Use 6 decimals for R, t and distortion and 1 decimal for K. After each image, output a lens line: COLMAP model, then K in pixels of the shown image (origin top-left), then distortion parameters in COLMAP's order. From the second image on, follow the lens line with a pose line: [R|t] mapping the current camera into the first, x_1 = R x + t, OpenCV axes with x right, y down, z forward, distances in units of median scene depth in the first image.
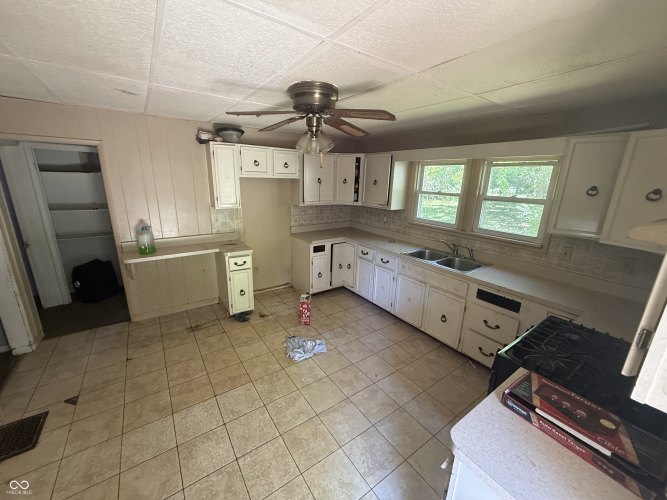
lens RADIAL K [[265.7, 0, 332.0], [0, 265.7, 249.9], [0, 0, 1]] dist [-0.000272, -0.000012]
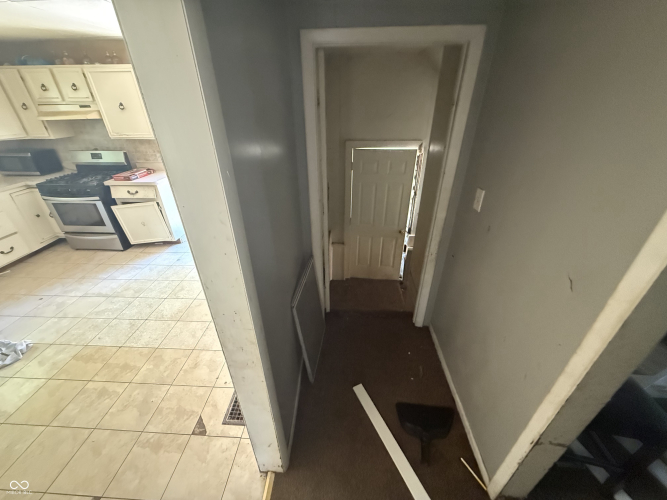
lens RADIAL K [[265.7, 0, 332.0], [0, 265.7, 249.9], [0, 0, 1]] dist [-0.000272, -0.000012]
pose [[-0.786688, -0.321654, 0.526935, -1.431977], [0.149836, 0.728540, 0.668415, -0.253330], [-0.598891, 0.604788, -0.524938, 0.809467]]
